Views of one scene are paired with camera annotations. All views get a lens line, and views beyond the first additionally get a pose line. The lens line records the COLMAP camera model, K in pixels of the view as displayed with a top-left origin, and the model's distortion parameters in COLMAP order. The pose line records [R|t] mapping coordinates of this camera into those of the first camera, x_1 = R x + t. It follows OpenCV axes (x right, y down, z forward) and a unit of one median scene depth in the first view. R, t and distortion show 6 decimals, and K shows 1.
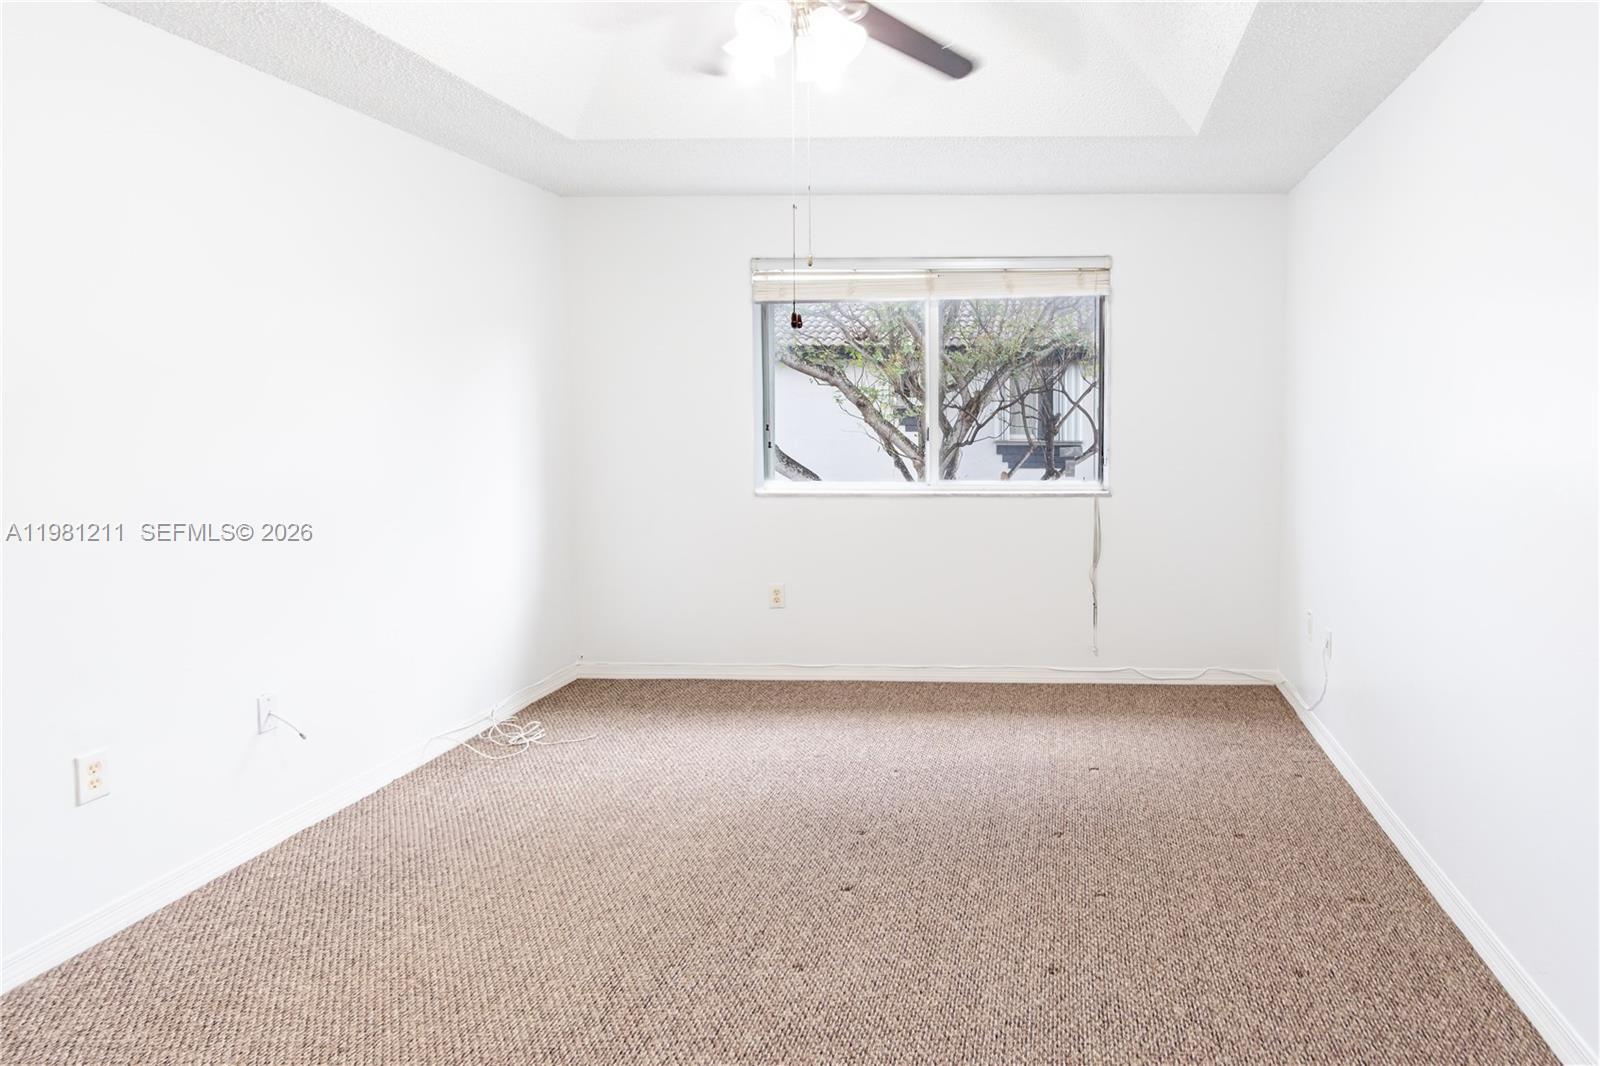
lens RADIAL K [[894.3, 0, 804.0], [0, 894.3, 442.0], [0, 0, 1]] dist [0.000417, 0.002105]
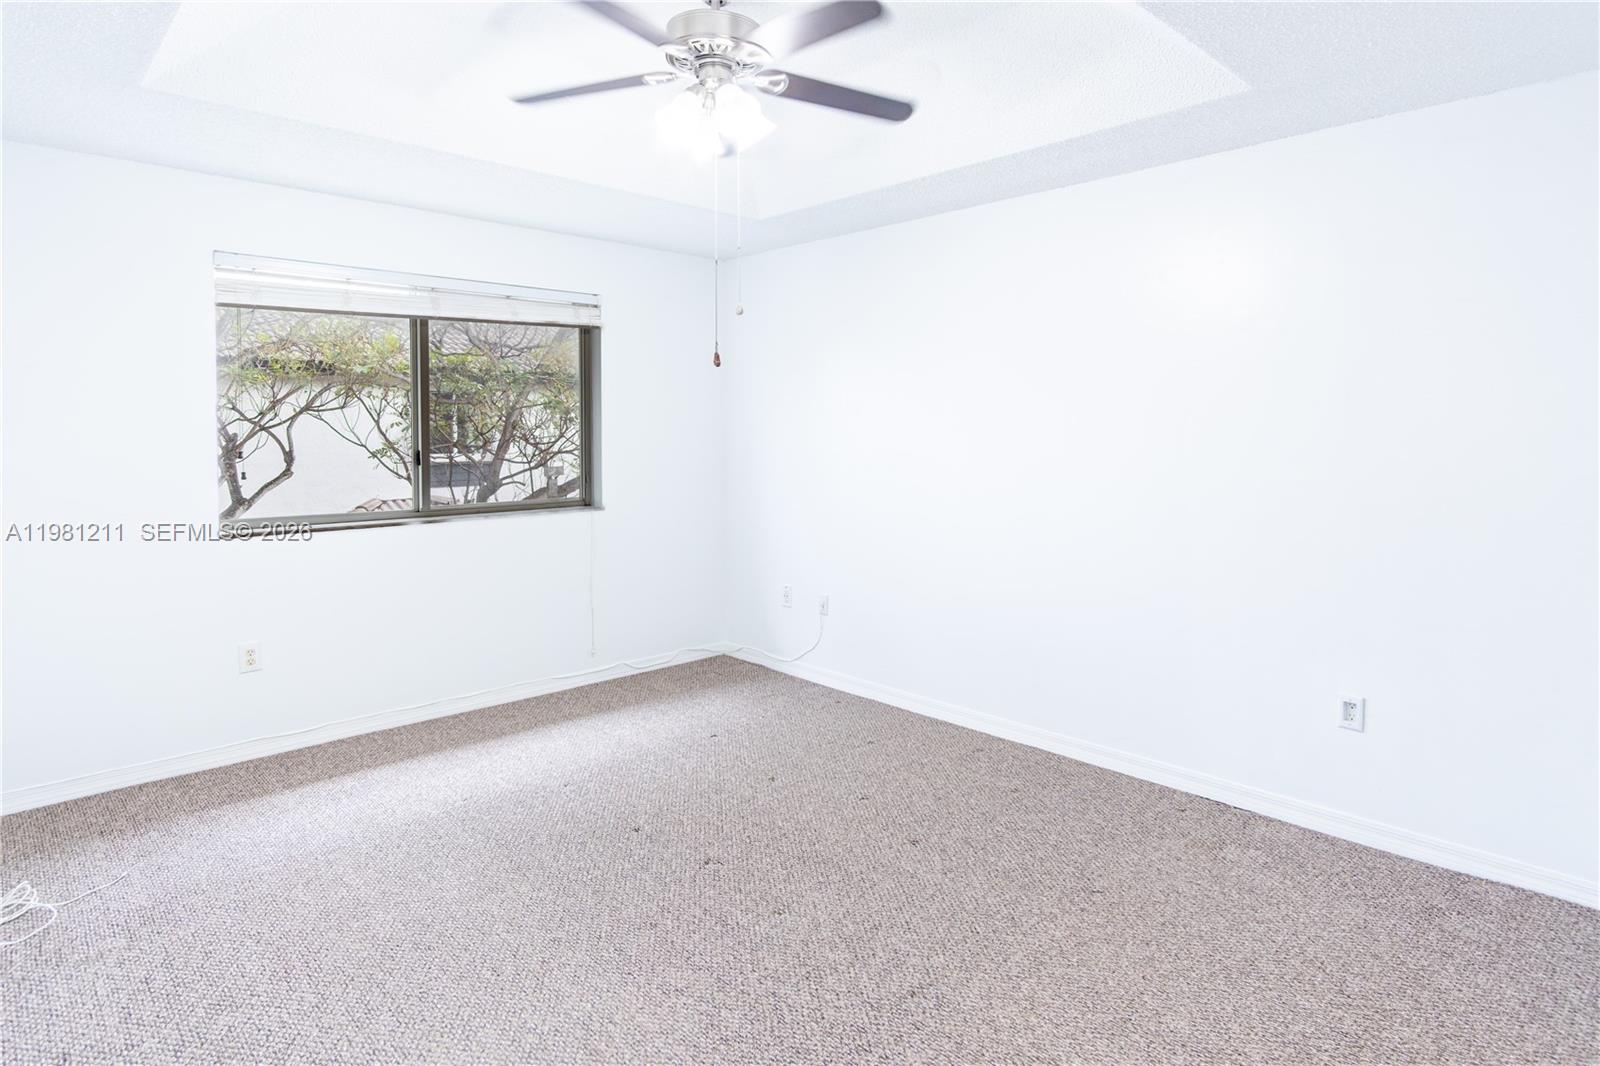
lens RADIAL K [[894.3, 0, 804.0], [0, 894.3, 442.0], [0, 0, 1]] dist [0.000417, 0.002105]
pose [[0.701666, -0.012272, 0.712400, -0.342302], [0.027012, 0.999591, -0.009385, -0.008406], [-0.711994, 0.025828, 0.701710, 0.056148]]
